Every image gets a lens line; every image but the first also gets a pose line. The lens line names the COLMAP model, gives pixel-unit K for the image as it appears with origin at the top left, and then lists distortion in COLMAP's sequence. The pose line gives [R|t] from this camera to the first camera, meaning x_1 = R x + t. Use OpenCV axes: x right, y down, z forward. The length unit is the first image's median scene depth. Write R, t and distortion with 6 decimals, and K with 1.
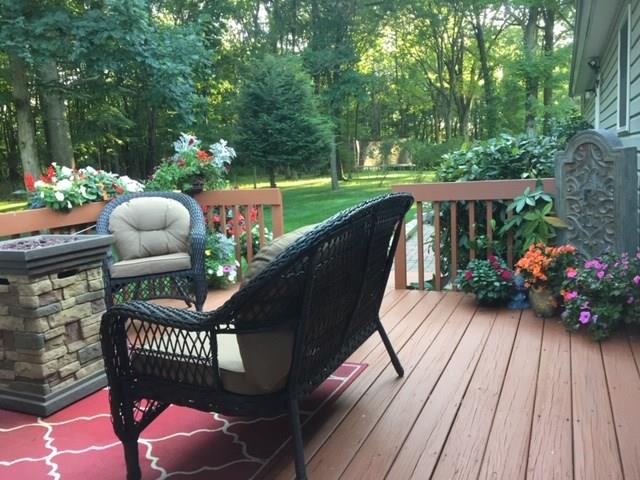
lens RADIAL K [[544.6, 0, 318.4], [0, 544.6, 238.9], [0, 0, 1]] dist [0.057960, -0.001952]
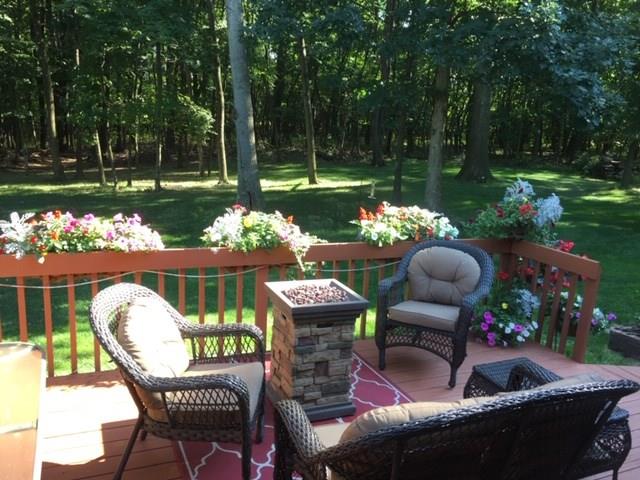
lens RADIAL K [[544.6, 0, 319.0], [0, 544.6, 241.3], [0, 0, 1]] dist [0.057960, -0.001952]
pose [[0.735449, 0.232122, -0.636581, 0.203138], [-0.192457, 0.972358, 0.132211, -0.199693], [0.649674, 0.025280, 0.759793, 0.015268]]
